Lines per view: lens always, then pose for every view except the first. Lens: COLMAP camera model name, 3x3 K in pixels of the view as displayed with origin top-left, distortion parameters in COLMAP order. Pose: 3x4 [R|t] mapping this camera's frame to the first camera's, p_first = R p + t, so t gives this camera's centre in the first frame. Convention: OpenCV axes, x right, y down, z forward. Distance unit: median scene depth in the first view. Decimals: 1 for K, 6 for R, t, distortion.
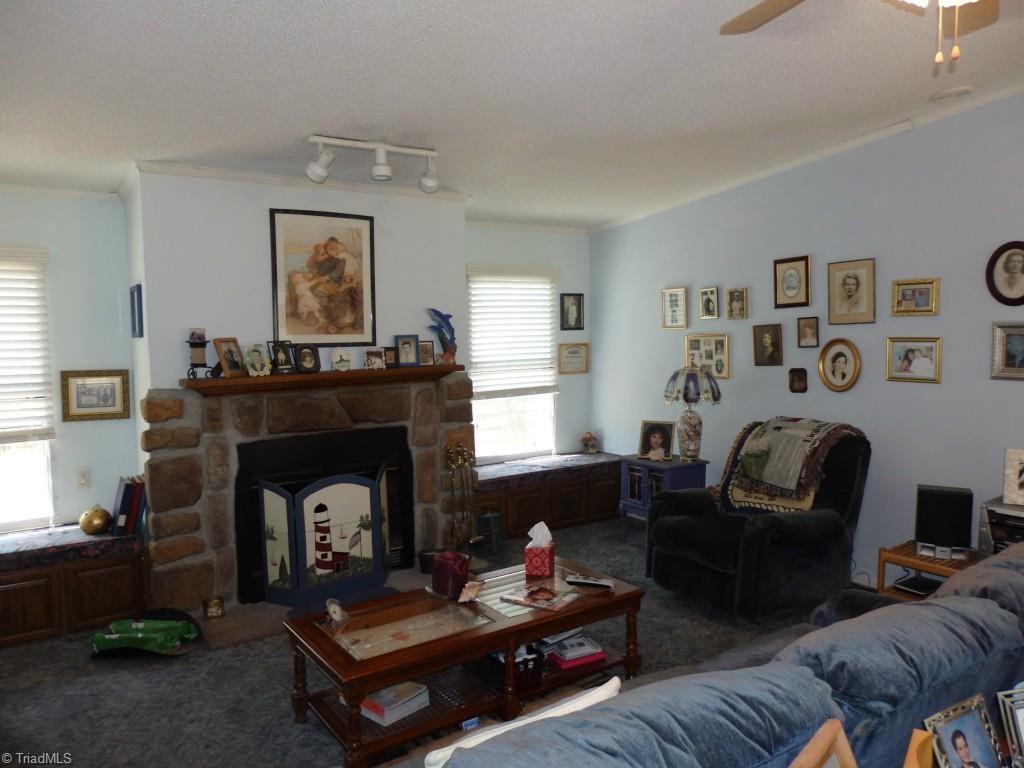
lens RADIAL K [[770.1, 0, 513.0], [0, 770.1, 381.1], [0, 0, 1]] dist [0.013608, 0.002655]
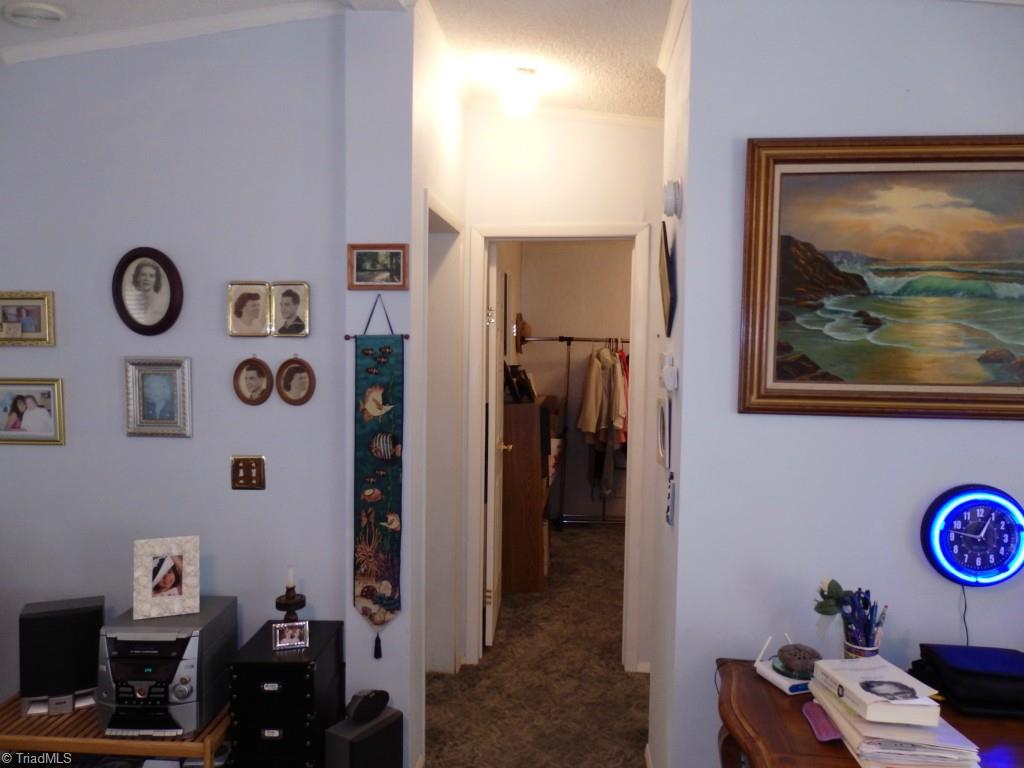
lens RADIAL K [[770.1, 0, 512.9], [0, 770.1, 381.1], [0, 0, 1]] dist [0.013608, 0.002655]
pose [[0.648143, -0.027548, 0.761020, 0.306233], [0.046361, 0.998919, -0.003325, -0.034924], [-0.760106, 0.037436, 0.648719, 0.261979]]
